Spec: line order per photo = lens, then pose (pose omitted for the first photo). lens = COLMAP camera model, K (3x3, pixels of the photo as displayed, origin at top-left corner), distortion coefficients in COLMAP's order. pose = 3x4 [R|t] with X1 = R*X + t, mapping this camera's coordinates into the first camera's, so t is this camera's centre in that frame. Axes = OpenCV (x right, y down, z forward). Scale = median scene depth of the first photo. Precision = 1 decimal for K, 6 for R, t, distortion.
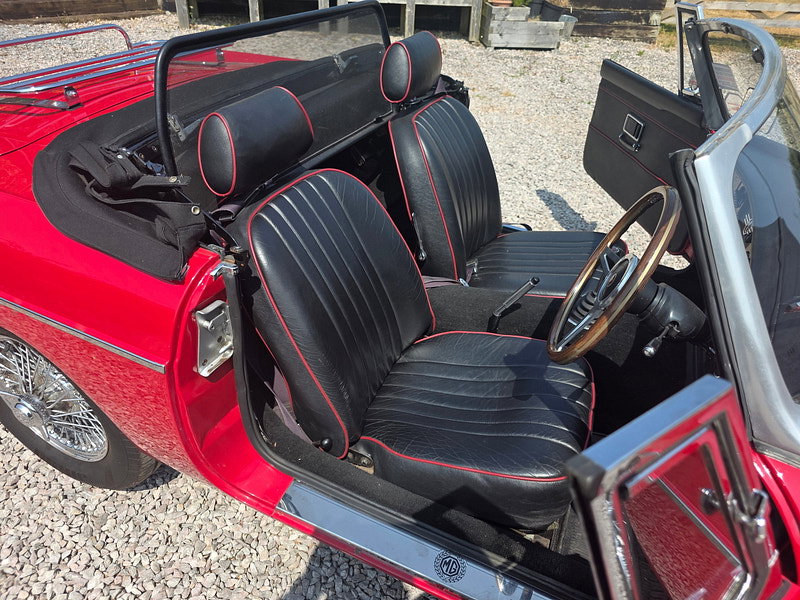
lens RADIAL K [[543.9, 0, 401.0], [0, 543.9, 304.6], [0, 0, 1]] dist [0.039899, -0.034474]
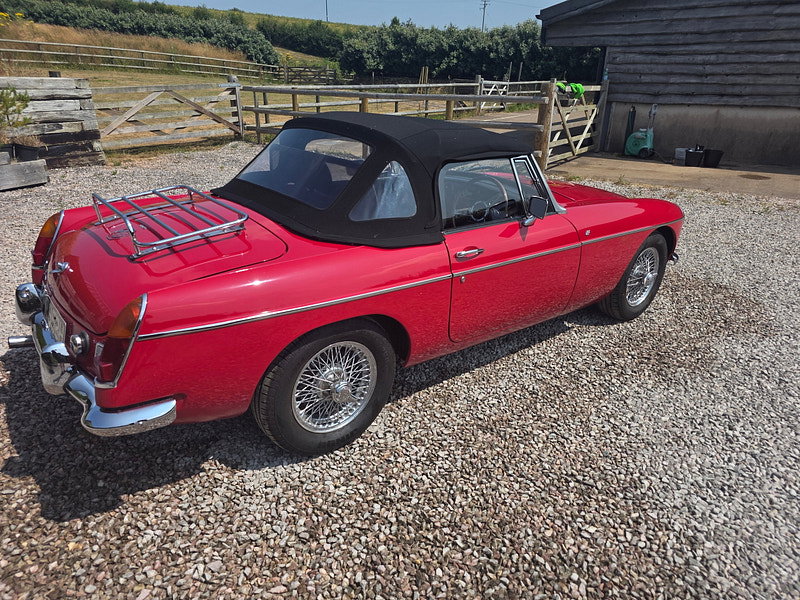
lens RADIAL K [[543.9, 0, 408.6], [0, 543.9, 313.5], [0, 0, 1]] dist [0.039899, -0.034474]
pose [[0.446642, -0.386458, 0.806946, -0.366693], [0.516216, 0.847957, 0.120374, -0.020104], [-0.730775, 0.362794, 0.578229, -0.032273]]
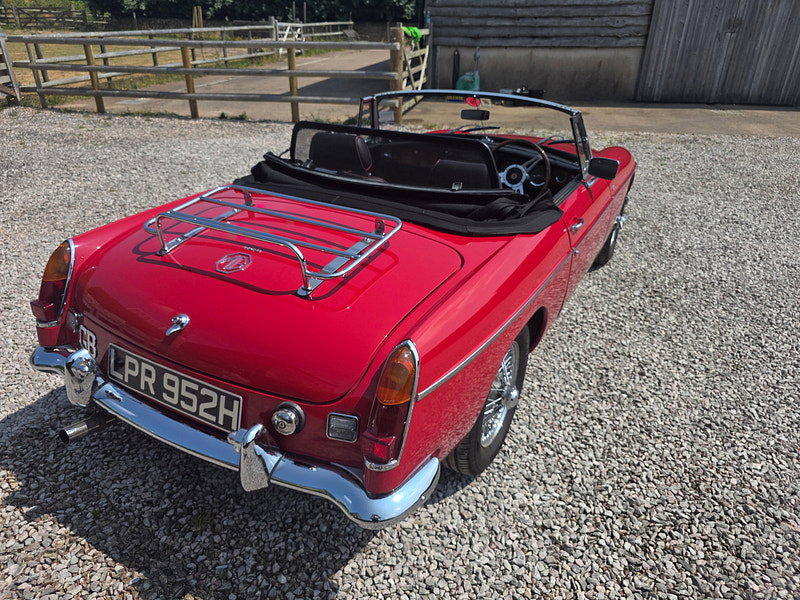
lens RADIAL K [[543.9, 0, 404.7], [0, 543.9, 313.1], [0, 0, 1]] dist [0.039899, -0.034474]
pose [[0.079097, -0.505867, 0.858978, -0.377977], [0.568845, 0.730518, 0.377834, -0.141866], [-0.818633, 0.458739, 0.345541, 0.126158]]
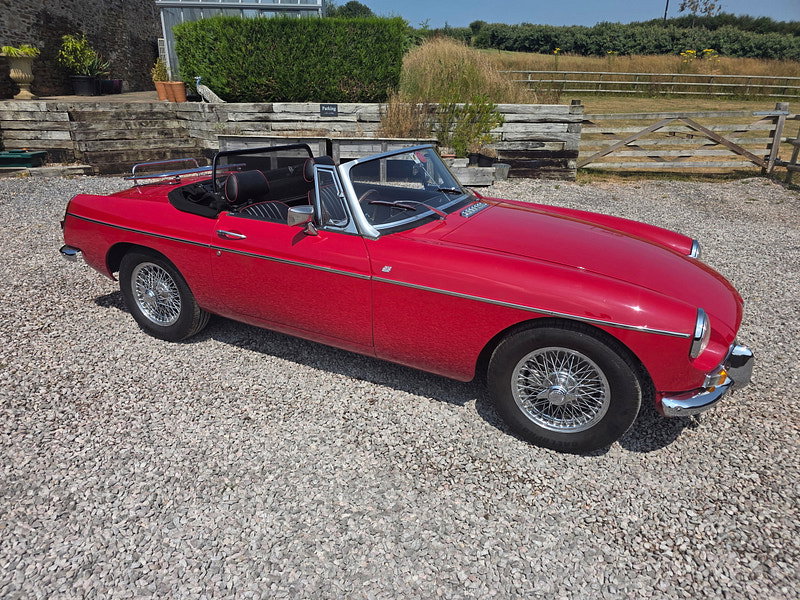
lens RADIAL K [[543.9, 0, 389.7], [0, 543.9, 317.1], [0, 0, 1]] dist [0.039899, -0.034474]
pose [[0.998311, -0.014211, -0.056327, 0.103885], [0.000633, 0.972221, -0.234066, 0.170409], [0.058089, 0.233635, 0.970588, -0.255496]]
